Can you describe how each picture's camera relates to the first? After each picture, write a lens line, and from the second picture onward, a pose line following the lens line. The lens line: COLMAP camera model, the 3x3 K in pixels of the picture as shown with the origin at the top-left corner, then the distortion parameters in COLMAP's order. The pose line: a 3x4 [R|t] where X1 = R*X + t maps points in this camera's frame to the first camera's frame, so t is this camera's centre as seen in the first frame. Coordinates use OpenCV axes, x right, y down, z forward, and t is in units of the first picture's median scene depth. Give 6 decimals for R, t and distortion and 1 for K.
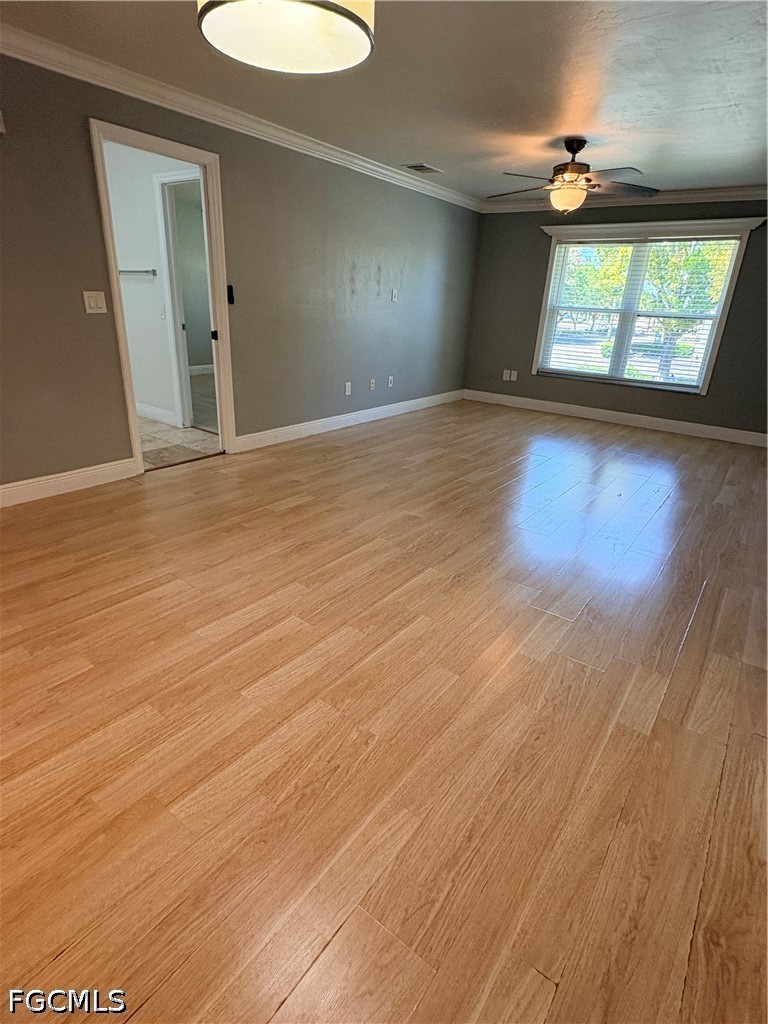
lens RADIAL K [[531.4, 0, 384.0], [0, 531.4, 512.0], [0, 0, 1]] dist [-0.000025, 0.000479]
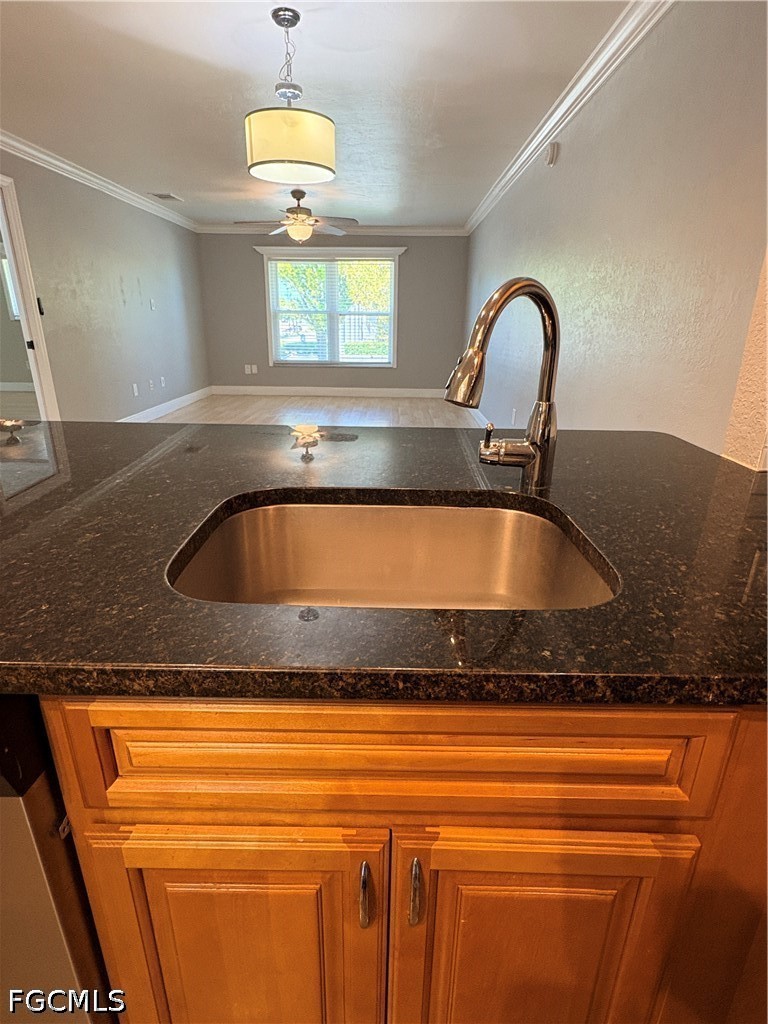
lens RADIAL K [[534.1, 0, 385.9], [0, 534.1, 506.5], [0, 0, 1]] dist [-0.000286, 0.000262]
pose [[0.813716, -0.228171, 0.534607, -0.264424], [0.241052, 0.969382, 0.046832, 0.066771], [-0.528924, 0.090760, 0.843802, -0.161366]]
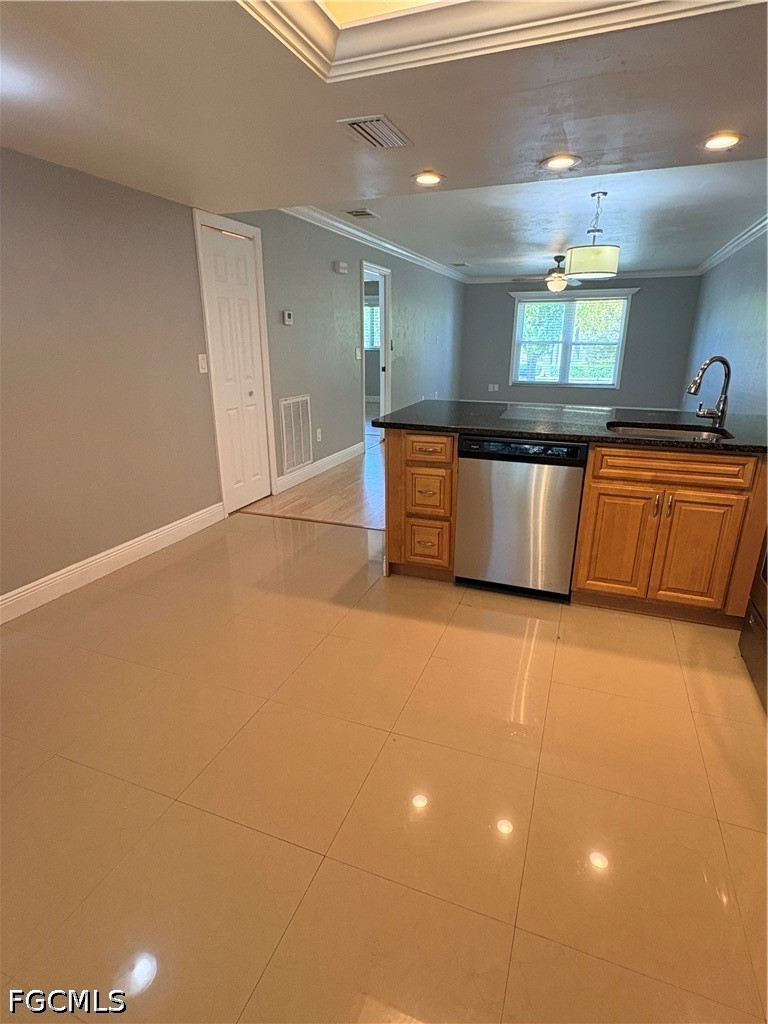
lens RADIAL K [[531.4, 0, 384.0], [0, 531.4, 512.0], [0, 0, 1]] dist [-0.000025, 0.000479]
pose [[0.965146, -0.124655, 0.230117, -0.524260], [0.138478, 0.989349, -0.044862, 0.131881], [-0.222074, 0.075165, 0.972128, -0.417482]]
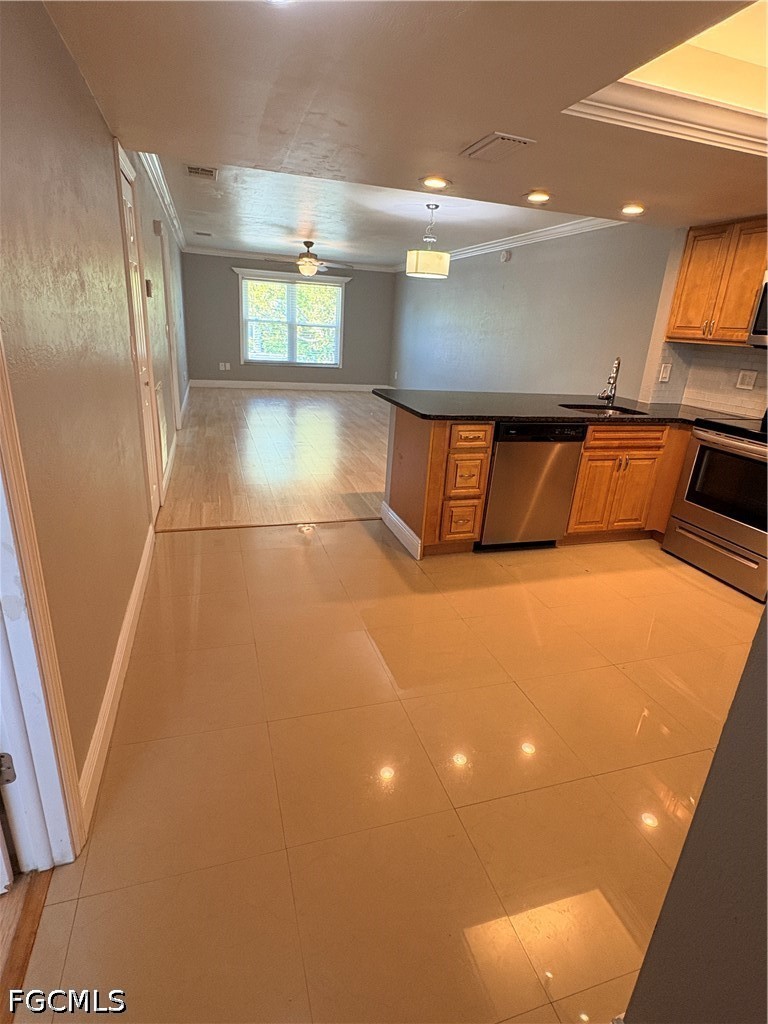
lens RADIAL K [[531.4, 0, 384.0], [0, 531.4, 512.0], [0, 0, 1]] dist [-0.000025, 0.000479]
pose [[0.593819, -0.279674, 0.754428, -0.829029], [0.269210, 0.952665, 0.141264, 0.037758], [-0.758224, 0.119214, 0.641002, -0.241562]]
